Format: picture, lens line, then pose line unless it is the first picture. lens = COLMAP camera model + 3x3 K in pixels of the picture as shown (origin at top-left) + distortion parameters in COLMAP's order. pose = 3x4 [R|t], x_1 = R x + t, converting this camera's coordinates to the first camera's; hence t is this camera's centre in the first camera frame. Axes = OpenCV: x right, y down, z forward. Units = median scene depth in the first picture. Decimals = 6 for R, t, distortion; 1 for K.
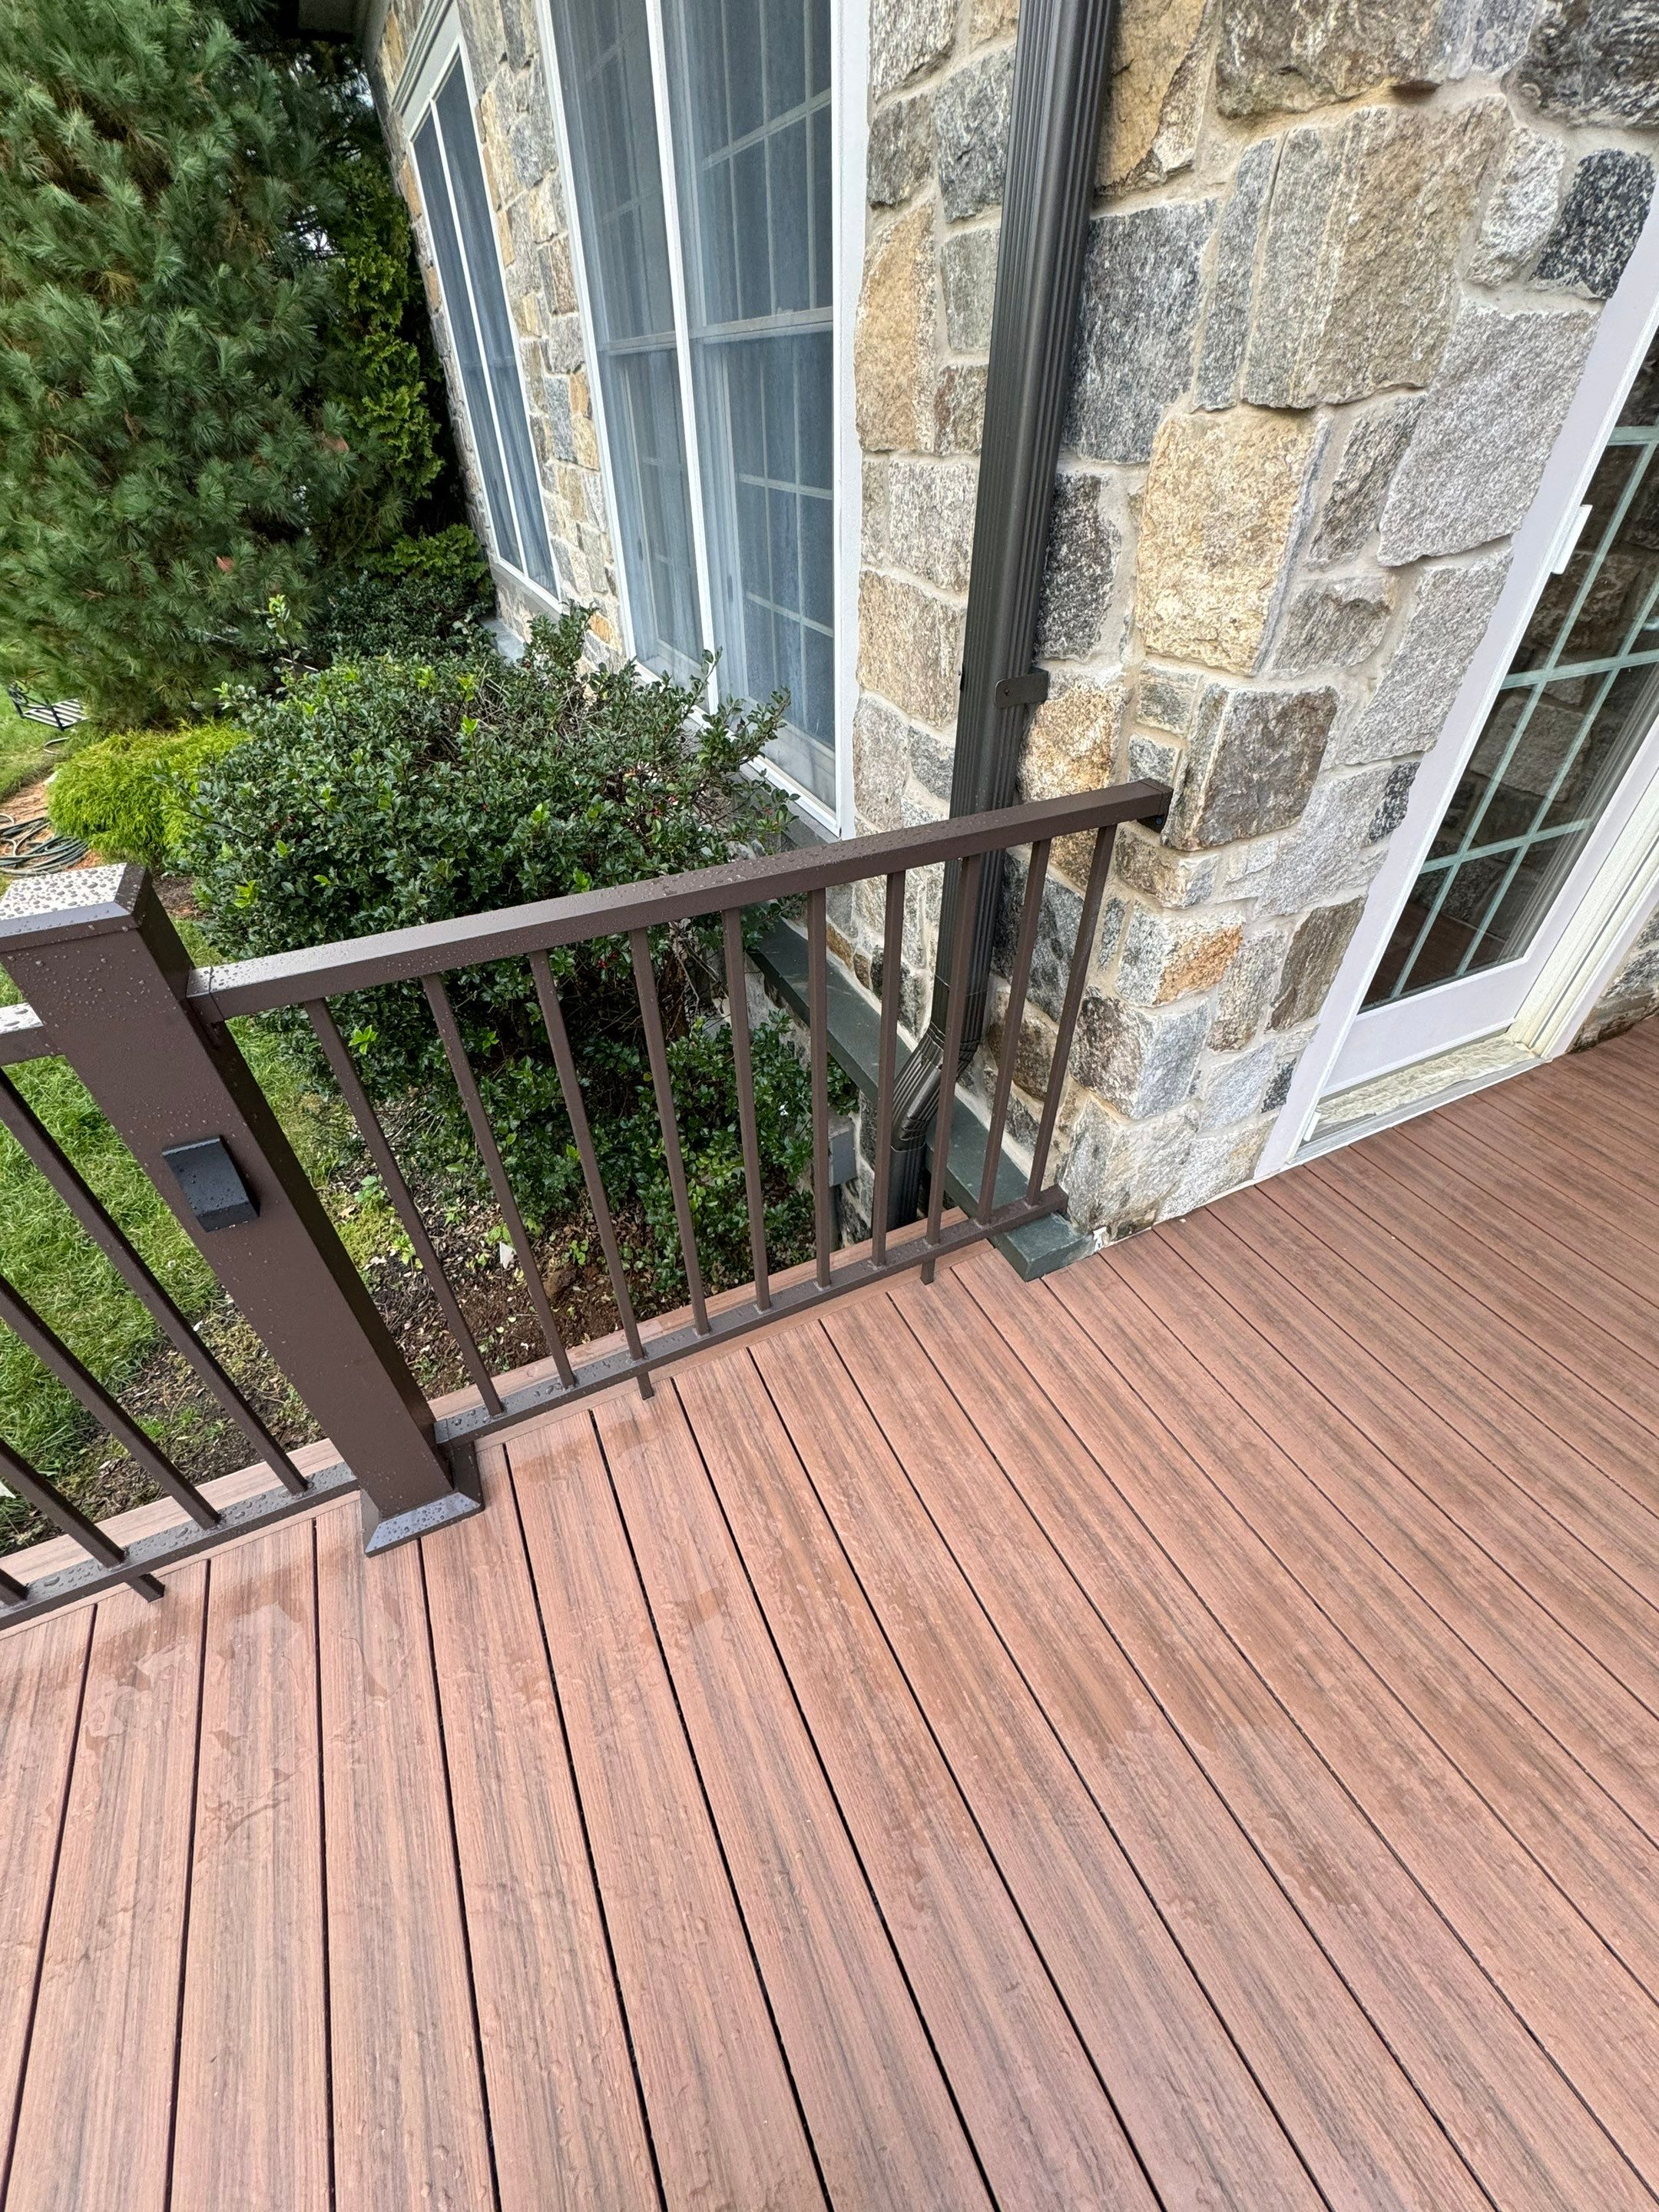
lens RADIAL K [[877.3, 0, 830.8], [0, 877.3, 1104.8], [0, 0, 1]] dist [-0.003260, 0.000251]
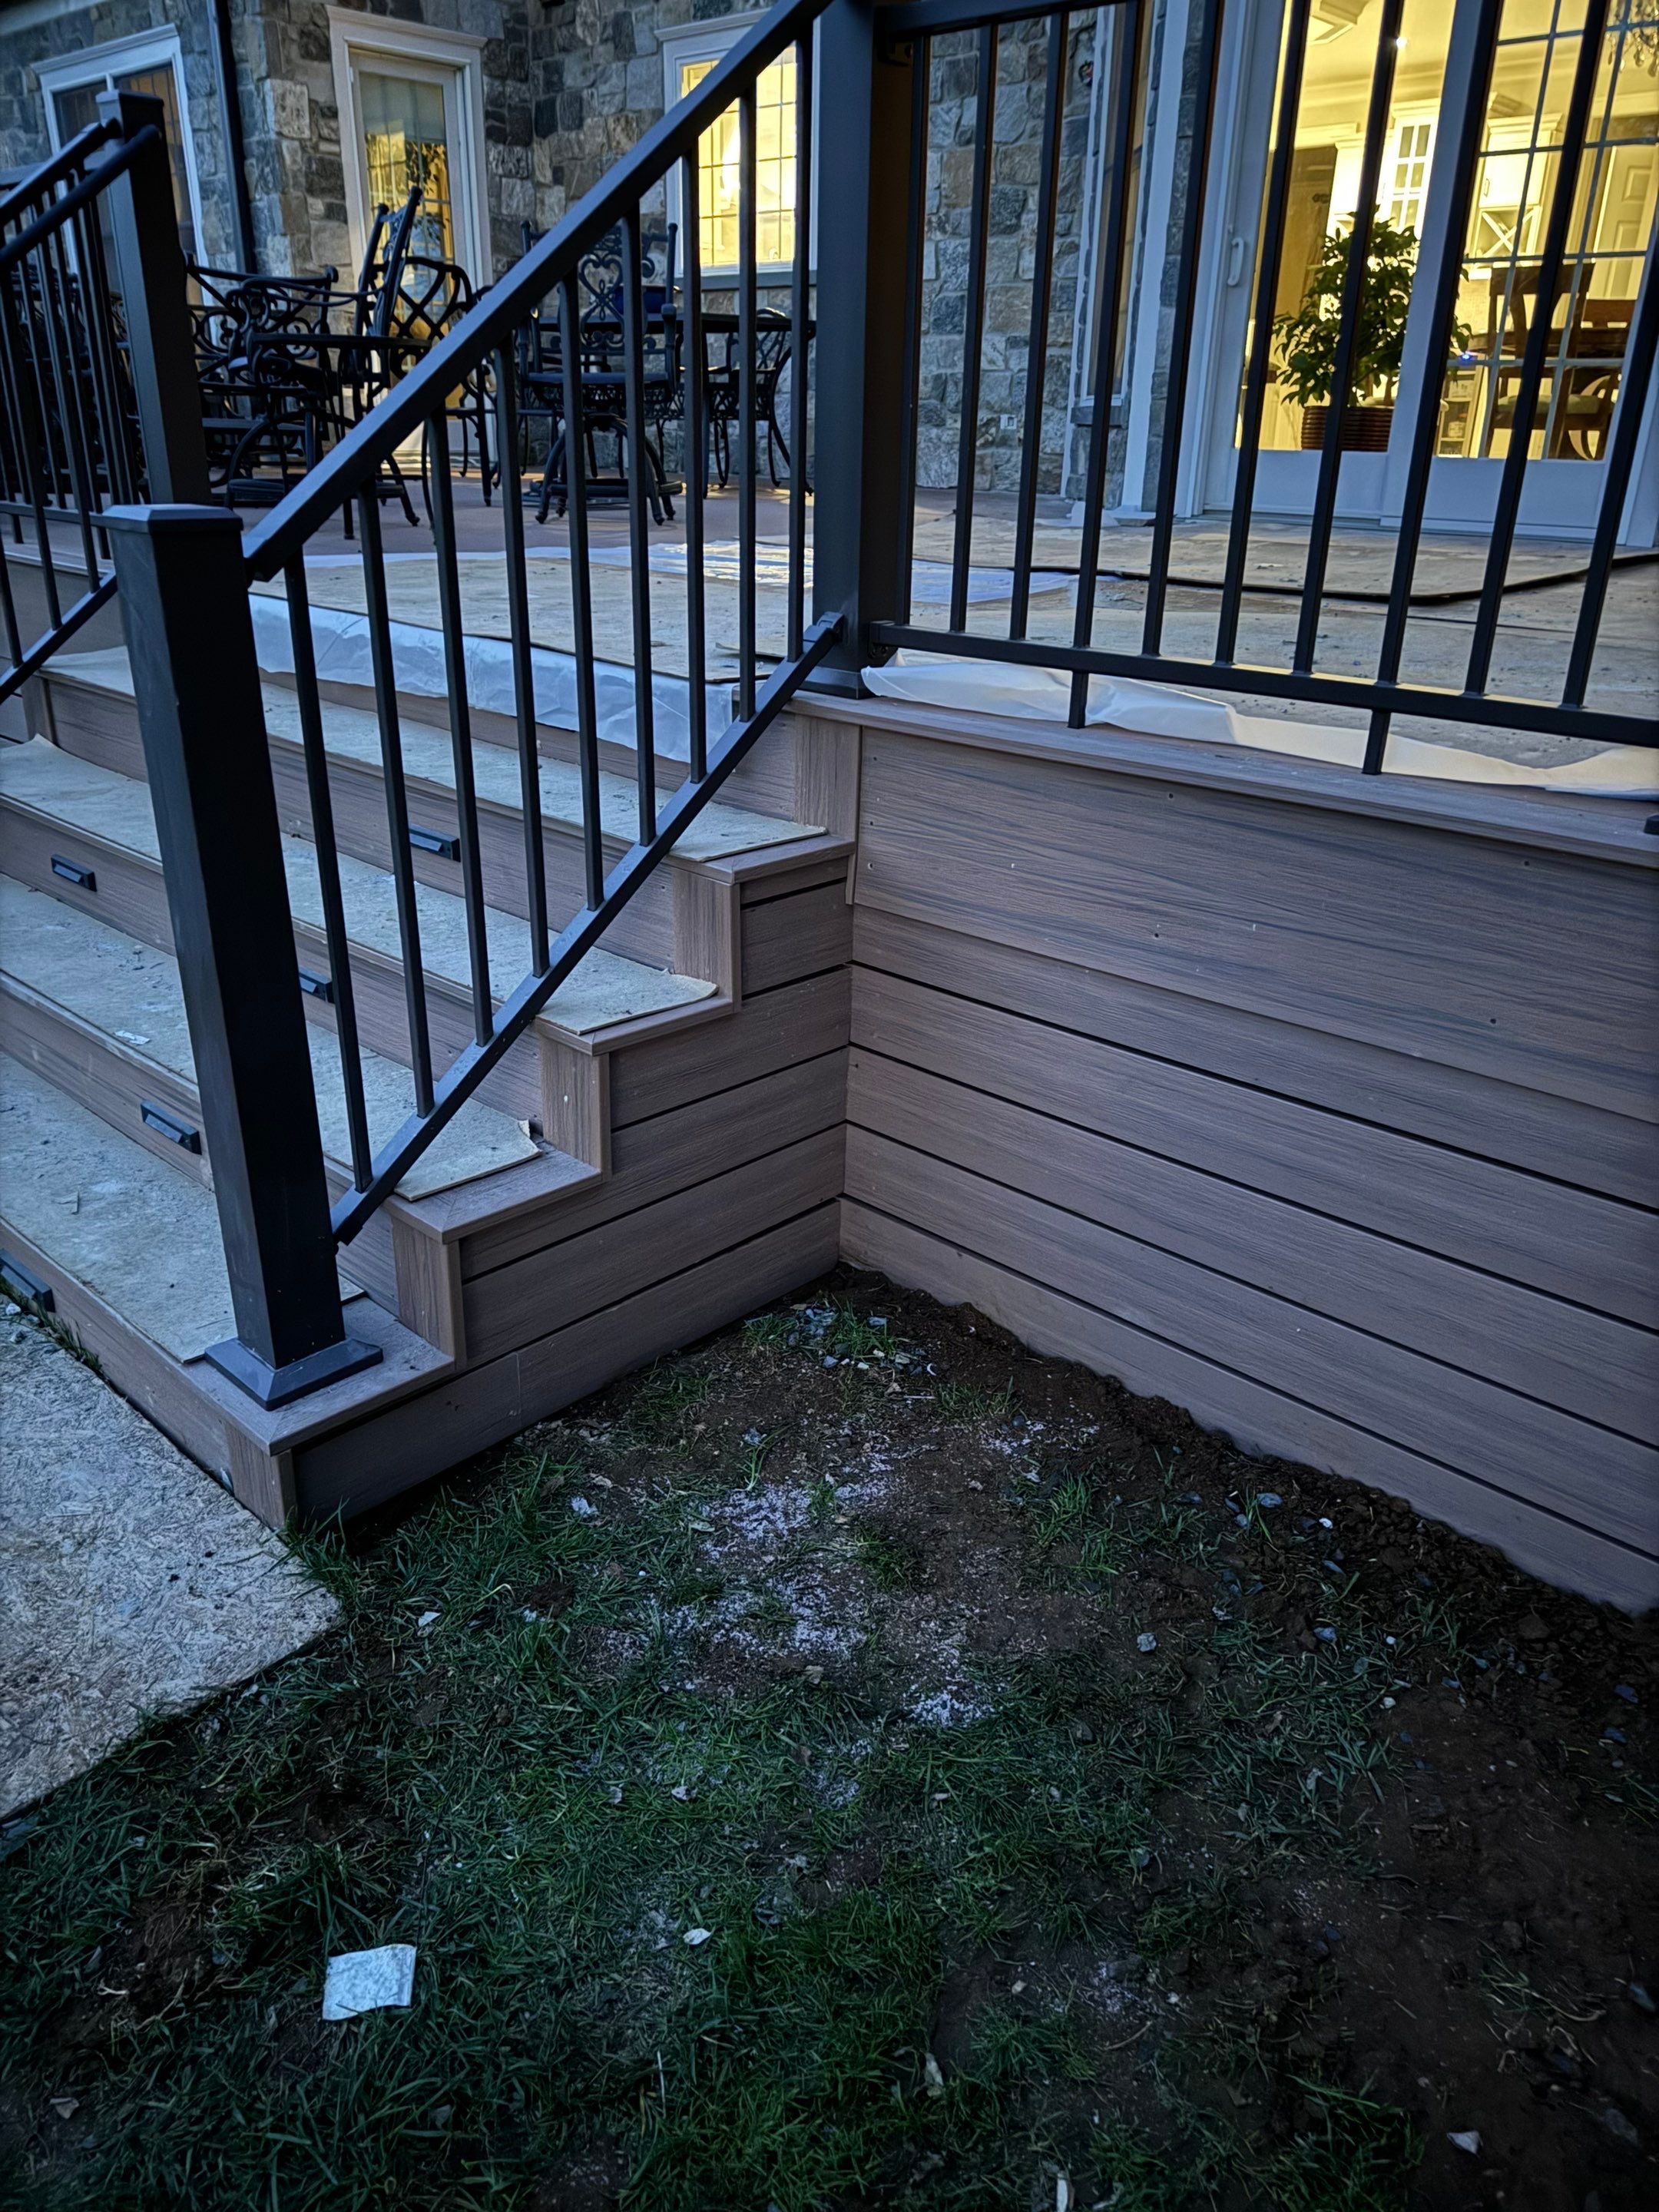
lens RADIAL K [[1583.2, 0, 831.9], [0, 1583.2, 1108.1], [0, 0, 1]] dist [0.006662, -0.010635]
pose [[0.932057, -0.122366, 0.341024, -0.247524], [0.207635, 0.951745, -0.225985, 5.154207], [-0.296915, 0.281439, 0.912488, -5.284308]]
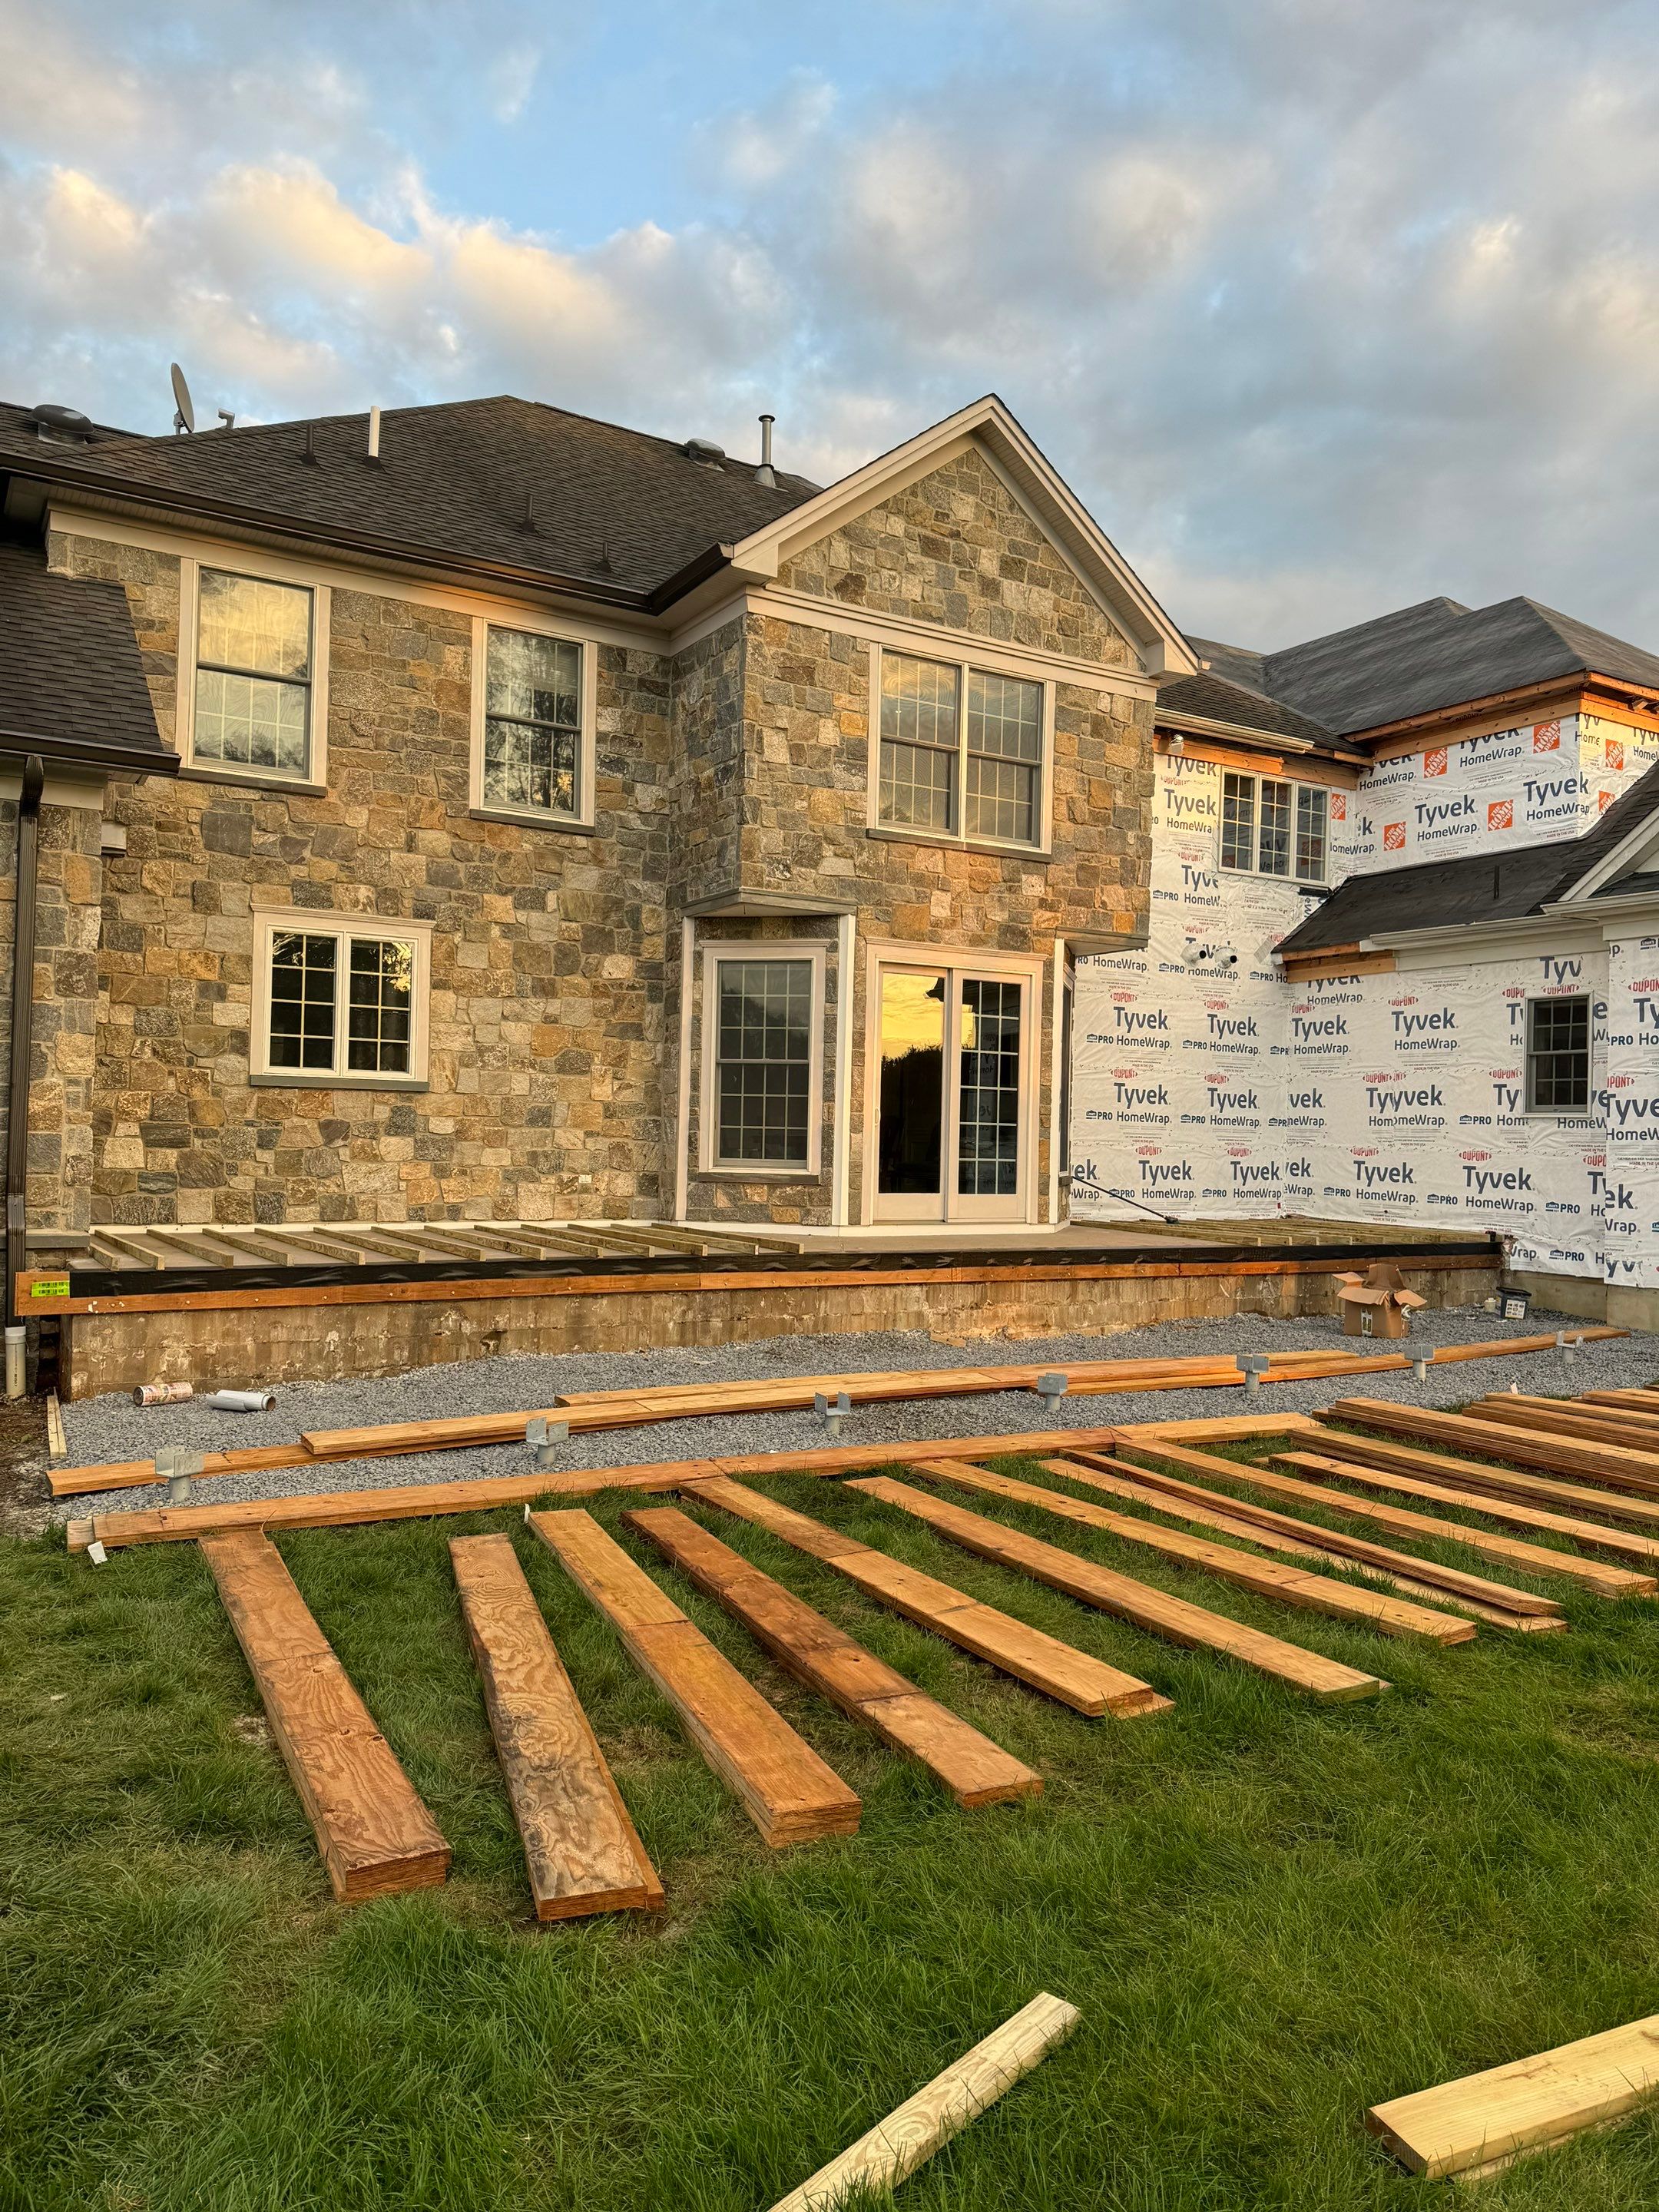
lens RADIAL K [[1528.3, 0, 839.8], [0, 1528.3, 1115.5], [0, 0, 1]] dist [0.179627, -0.365751]
pose [[-0.097817, 0.022362, 0.994953, -6.980147], [0.610312, 0.791035, 0.042223, 1.529226], [-0.786098, 0.611362, -0.091025, -1.130946]]
